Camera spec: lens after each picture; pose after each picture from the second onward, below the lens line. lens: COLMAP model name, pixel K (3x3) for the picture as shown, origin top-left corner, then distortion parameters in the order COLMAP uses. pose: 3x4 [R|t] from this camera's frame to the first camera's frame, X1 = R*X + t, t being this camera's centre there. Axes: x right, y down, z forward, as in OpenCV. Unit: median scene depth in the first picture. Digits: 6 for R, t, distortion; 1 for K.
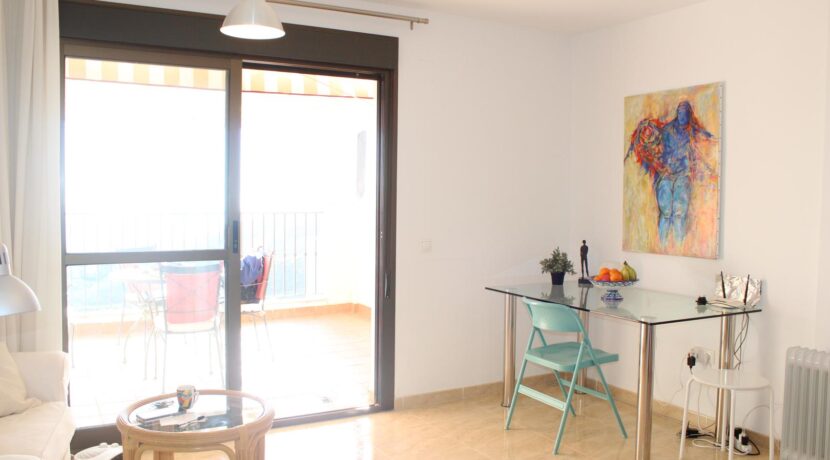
lens RADIAL K [[714.3, 0, 407.7], [0, 714.3, 233.1], [0, 0, 1]] dist [-0.161099, 0.177779]
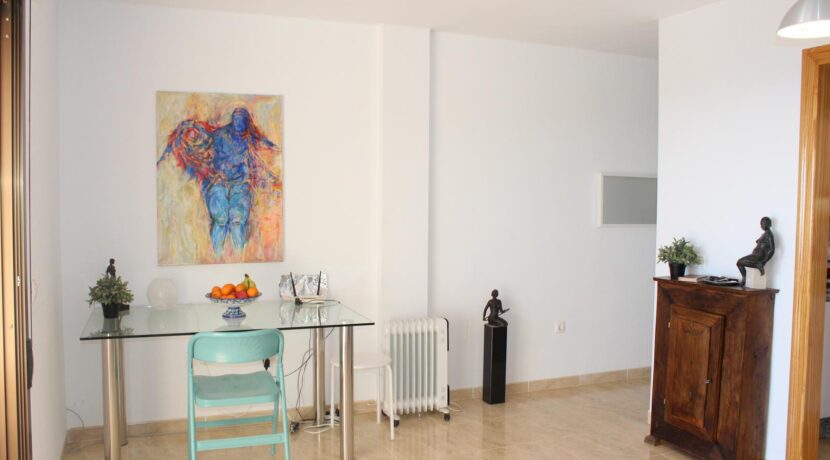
lens RADIAL K [[714.3, 0, 407.7], [0, 714.3, 233.1], [0, 0, 1]] dist [-0.161099, 0.177779]
pose [[0.099198, -0.060454, 0.993230, -0.579940], [0.049990, 0.997195, 0.055702, -0.053623], [-0.993811, 0.044125, 0.101942, 0.654610]]
